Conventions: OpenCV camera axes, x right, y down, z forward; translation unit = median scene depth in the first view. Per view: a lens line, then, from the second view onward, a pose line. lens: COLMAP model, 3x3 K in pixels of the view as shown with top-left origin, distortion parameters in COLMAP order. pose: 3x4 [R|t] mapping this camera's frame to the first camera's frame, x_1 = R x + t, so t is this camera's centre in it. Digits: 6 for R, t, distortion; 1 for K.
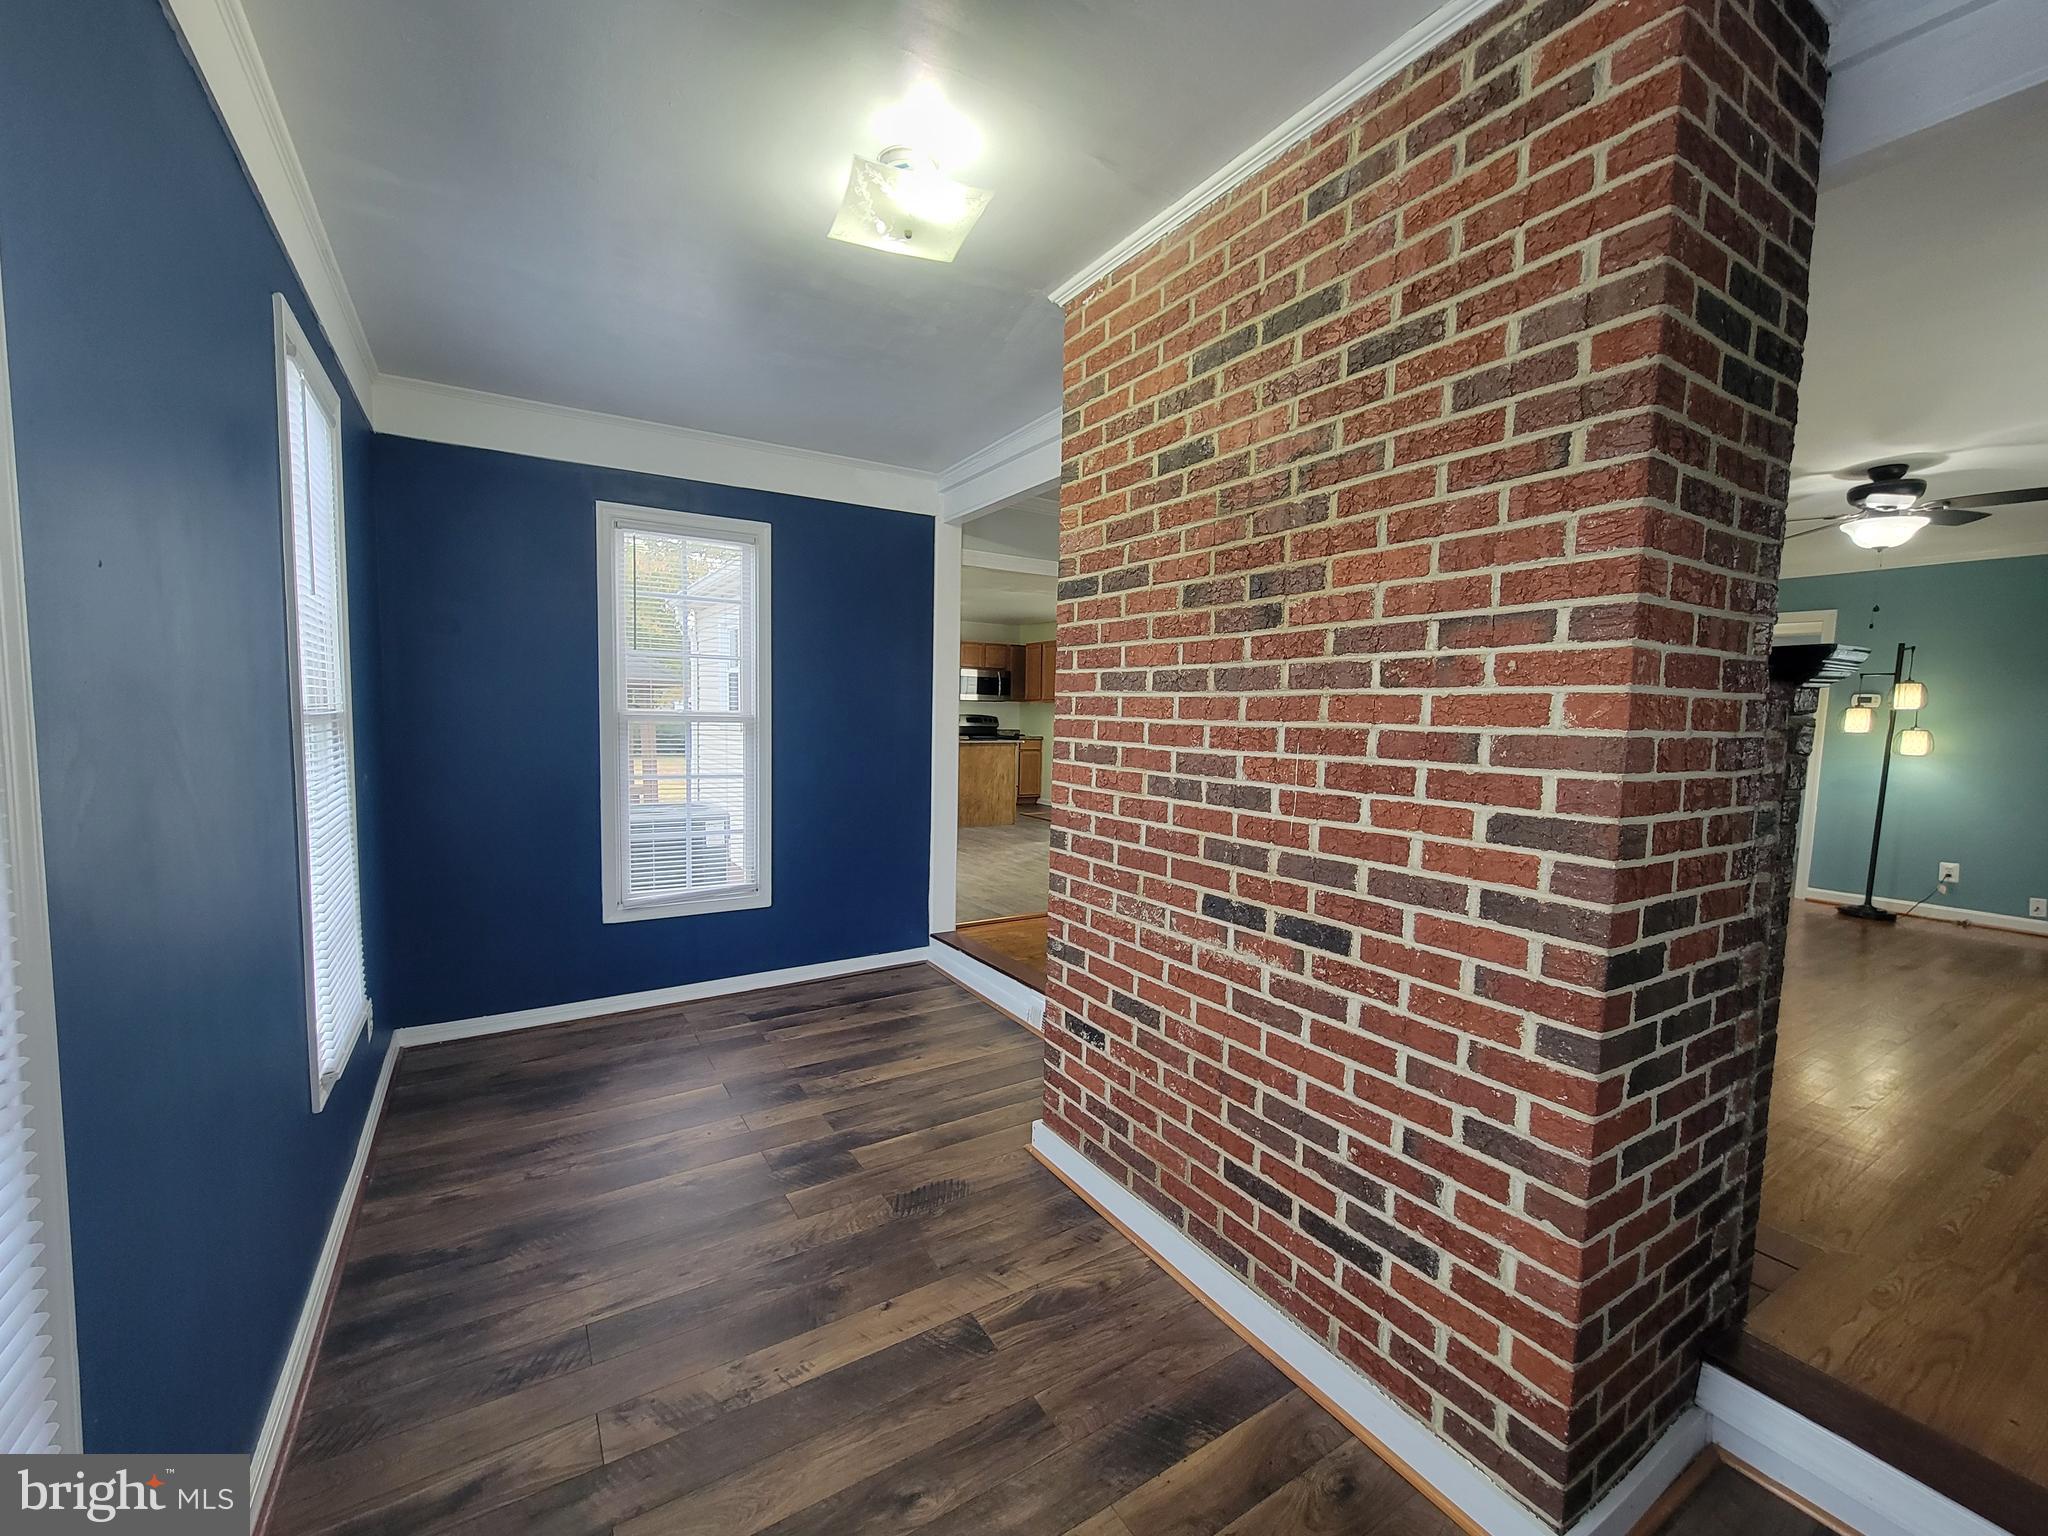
lens RADIAL K [[835.3, 0, 1012.8], [0, 835.3, 775.0], [0, 0, 1]] dist [0.004584, -0.003578]
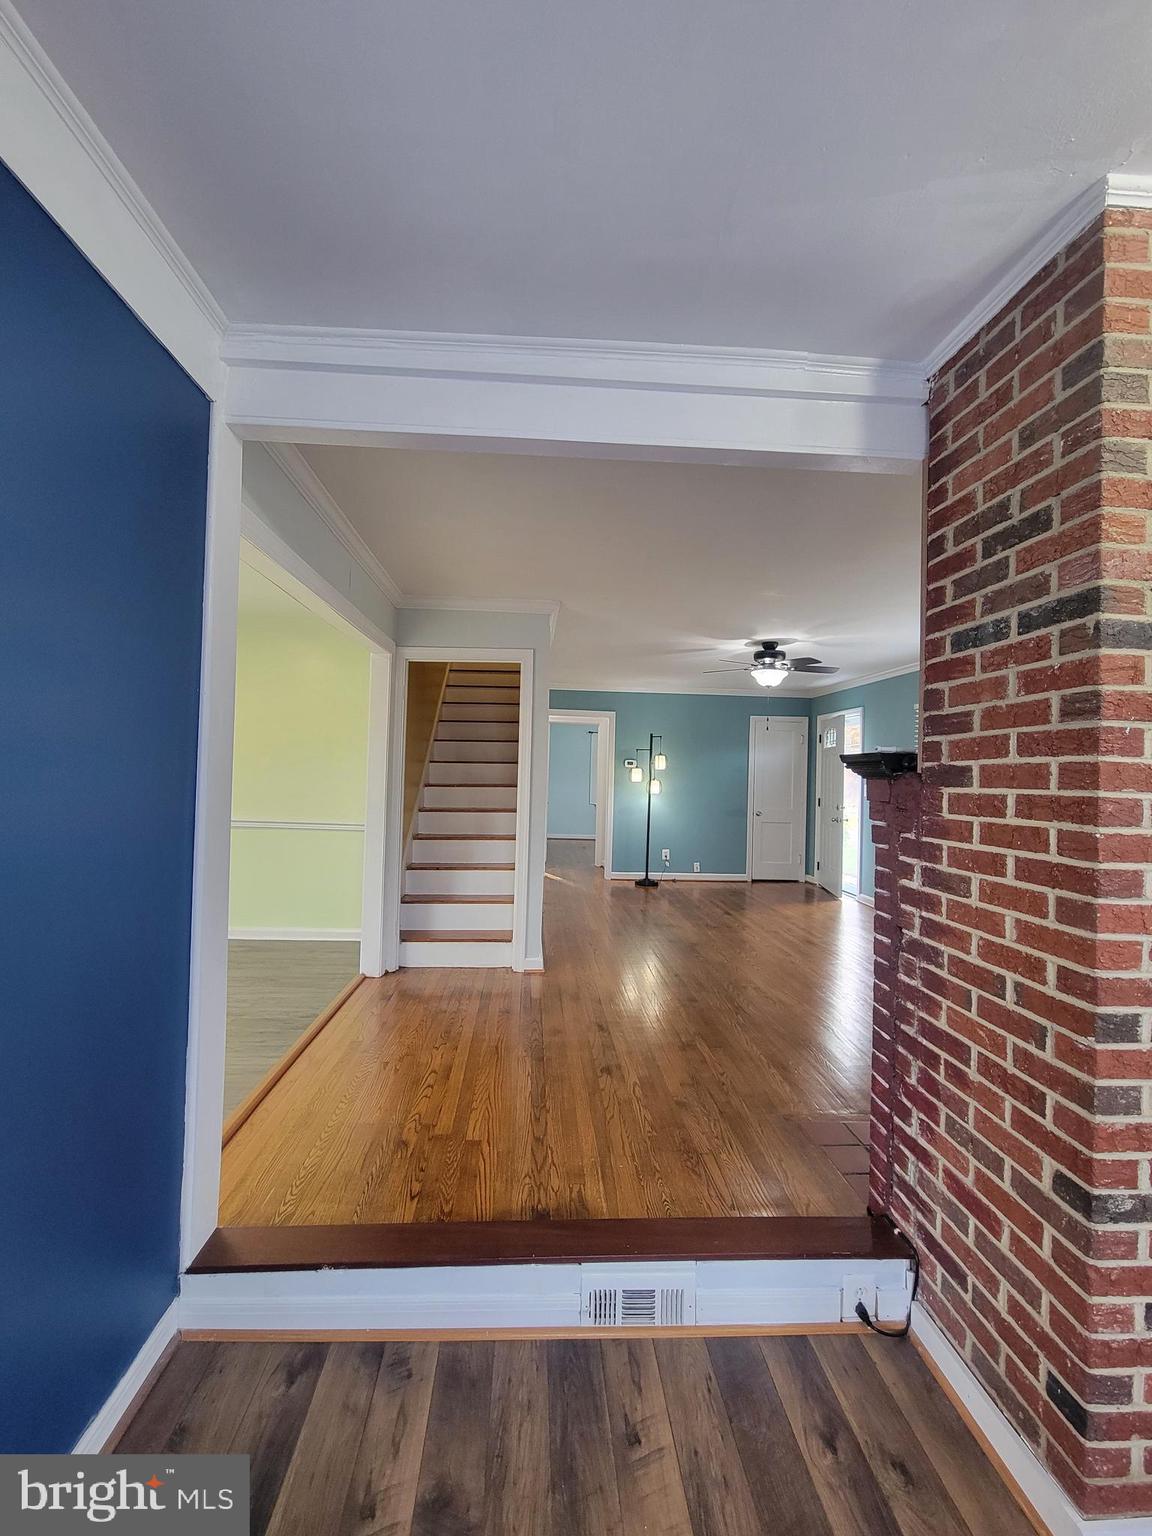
lens RADIAL K [[626.5, 0, 568.1], [0, 626.5, 764.9], [0, 0, 1]] dist [0.004584, -0.003578]
pose [[0.473414, 0.008427, 0.880800, -0.706708], [0.050373, 0.998059, -0.036623, -0.155753], [-0.879398, 0.061707, 0.472071, 1.446186]]
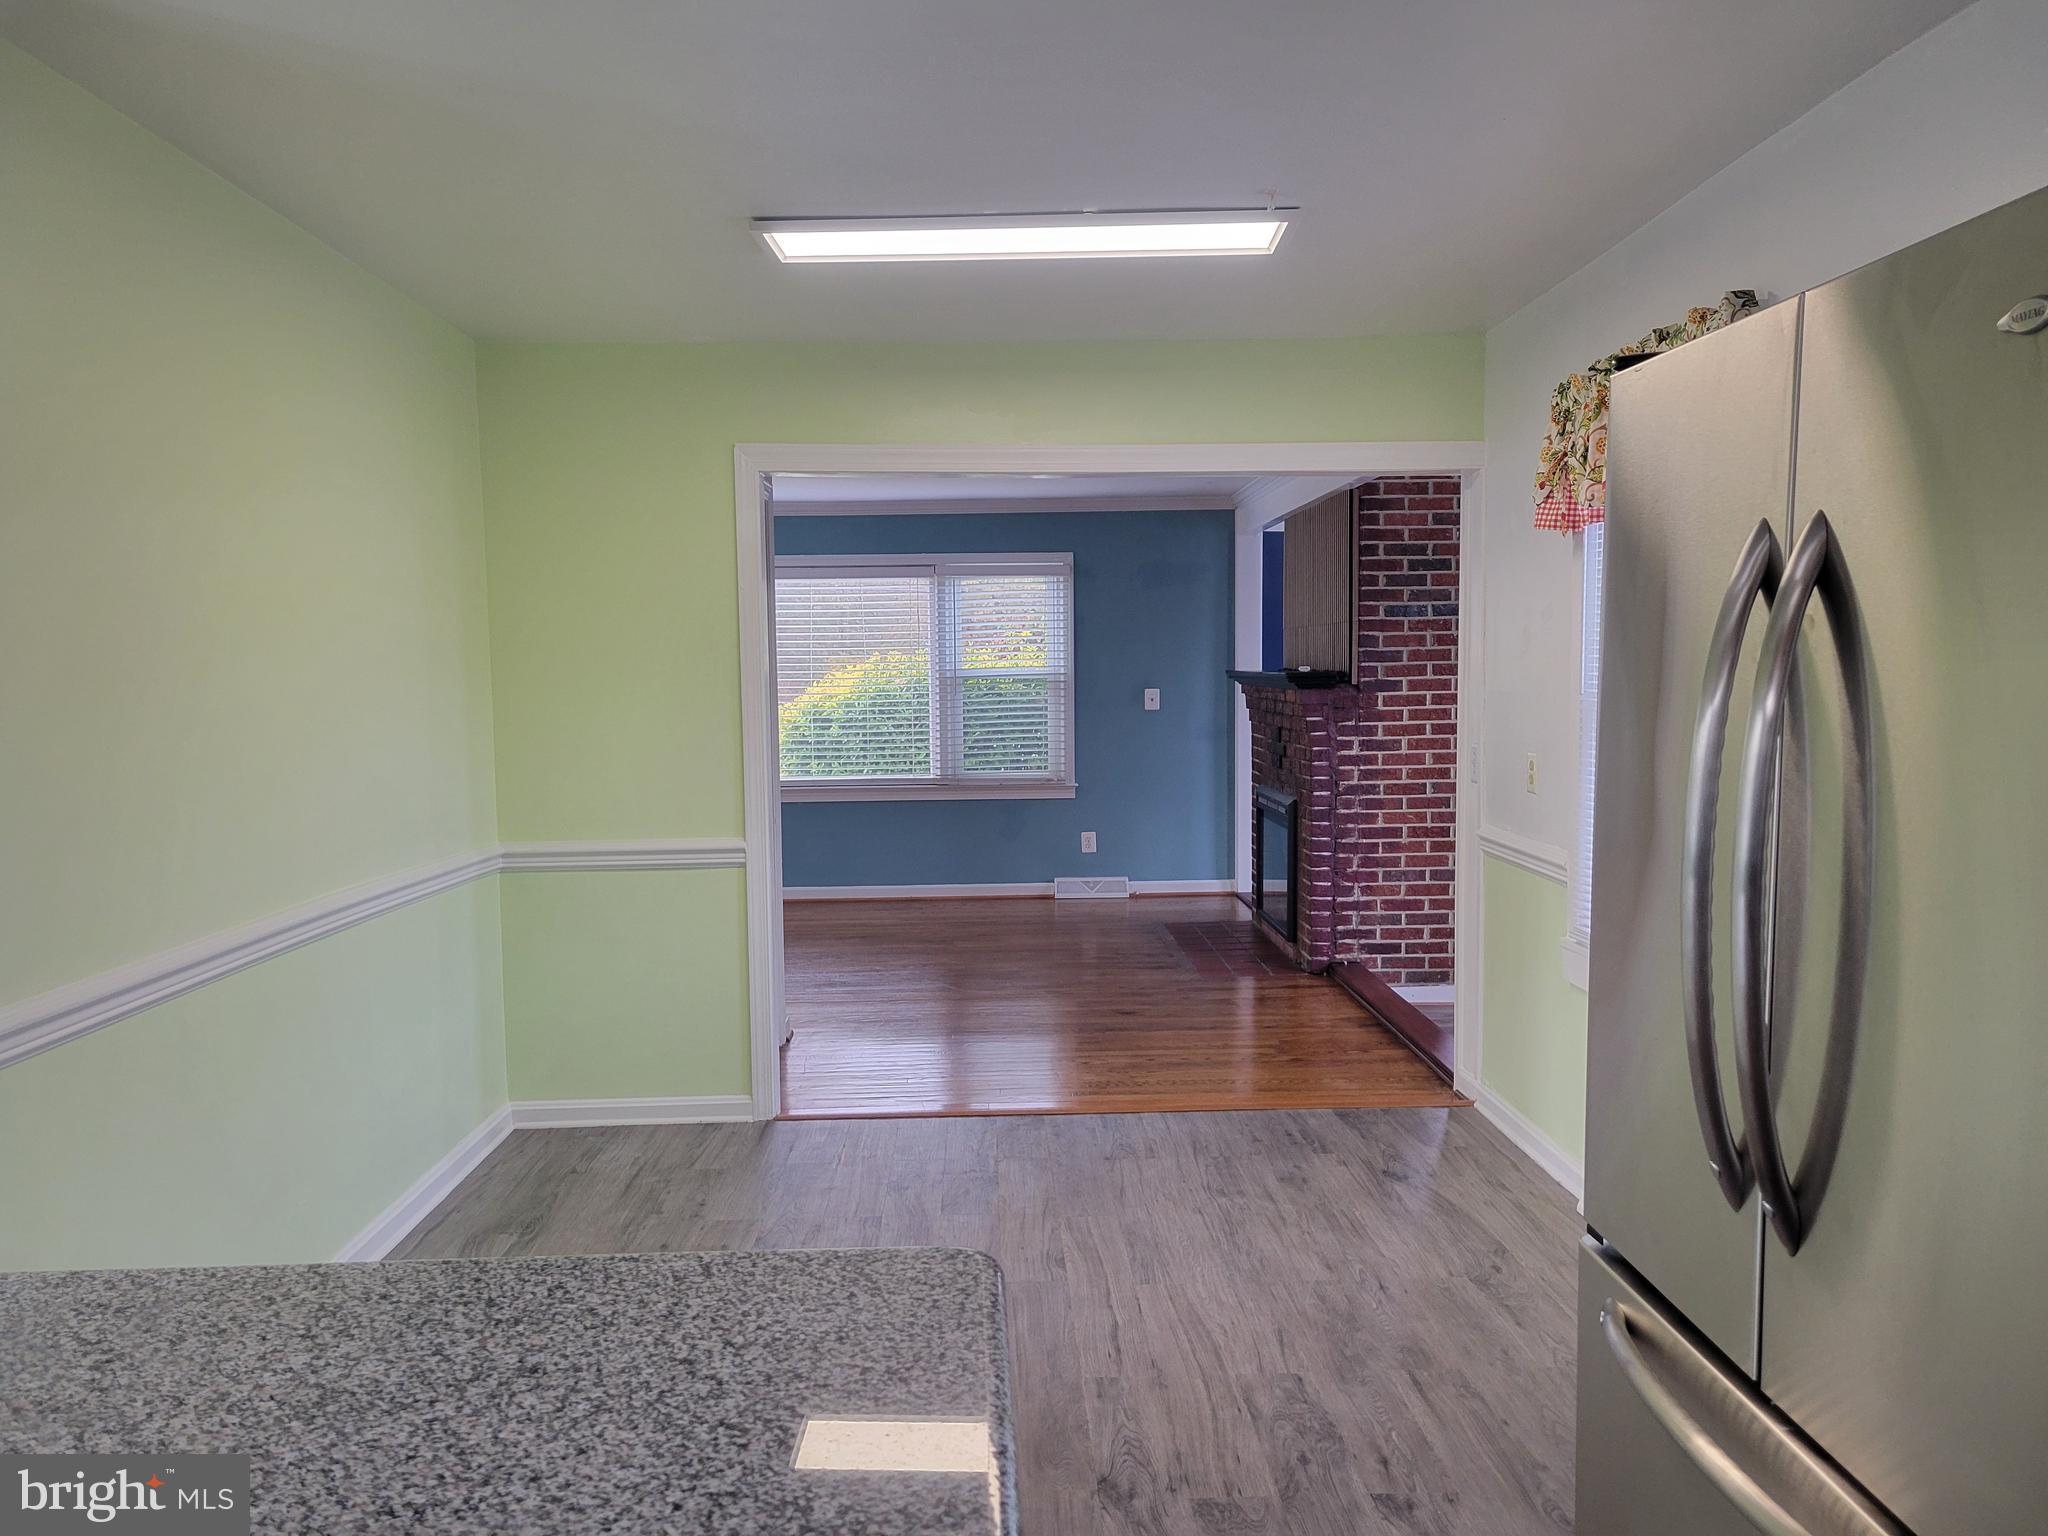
lens RADIAL K [[1541.0, 0, 1021.4], [0, 1541.0, 782.0], [0, 0, 1]] dist [0.047340, 0.000503]
pose [[-0.862736, -0.048252, 0.503347, -0.841431], [0.037401, 0.986621, 0.158684, -0.523339], [-0.504269, 0.155728, -0.849389, 4.871286]]
